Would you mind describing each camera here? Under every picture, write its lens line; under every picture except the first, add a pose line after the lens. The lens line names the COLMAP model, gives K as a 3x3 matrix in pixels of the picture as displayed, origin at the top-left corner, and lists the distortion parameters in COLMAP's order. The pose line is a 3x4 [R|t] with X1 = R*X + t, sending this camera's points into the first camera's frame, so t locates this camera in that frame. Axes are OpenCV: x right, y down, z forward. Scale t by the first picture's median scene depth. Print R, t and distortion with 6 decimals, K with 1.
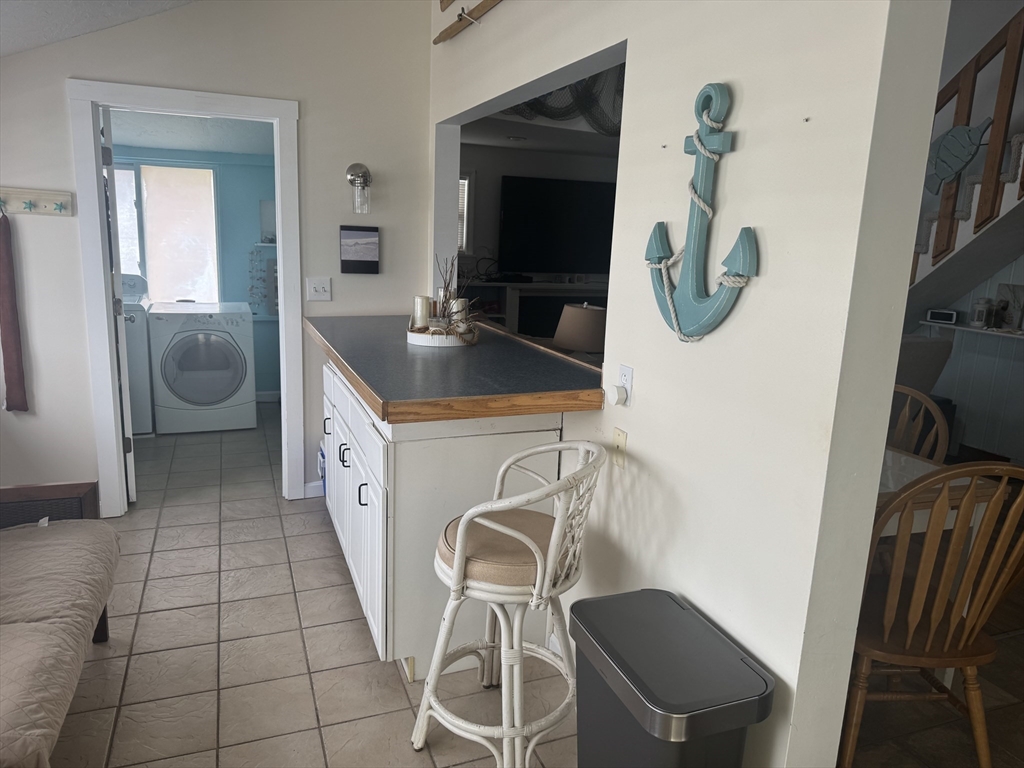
lens RADIAL K [[726.8, 0, 512.0], [0, 726.8, 384.0], [0, 0, 1]] dist [-0.001491, -0.001620]
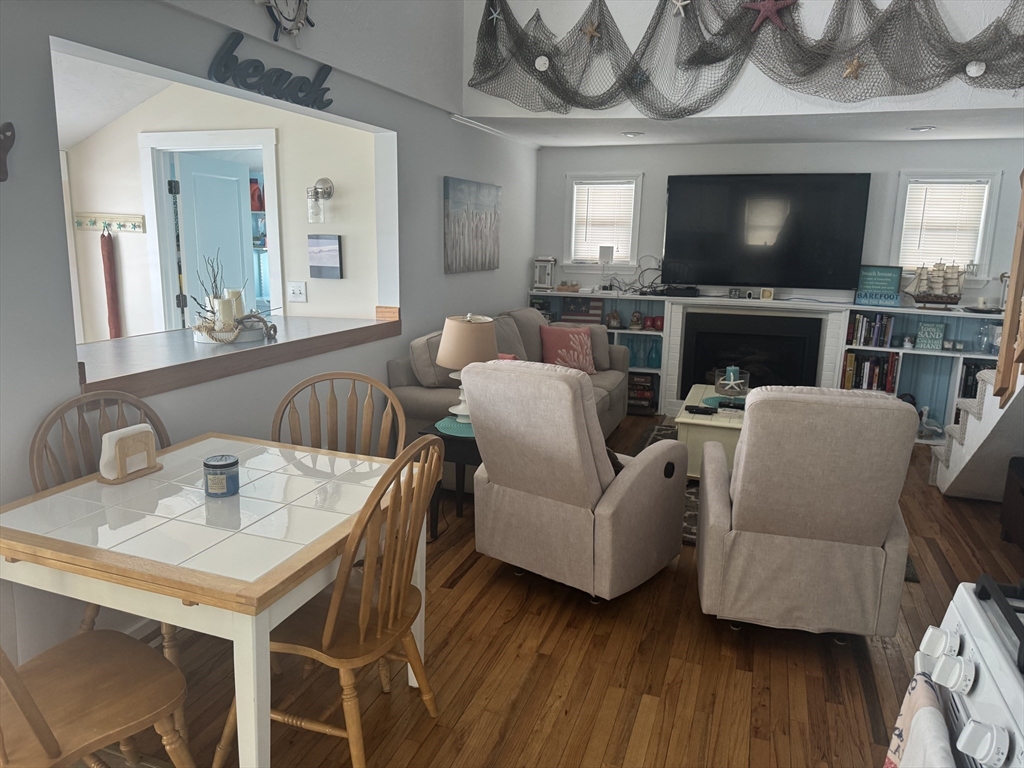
lens RADIAL K [[726.8, 0, 512.0], [0, 726.8, 384.0], [0, 0, 1]] dist [-0.001491, -0.001620]
pose [[0.762627, 0.103925, -0.638435, 0.727961], [-0.117672, 0.992829, 0.021052, -0.050036], [0.636045, 0.059071, 0.769388, 0.347912]]
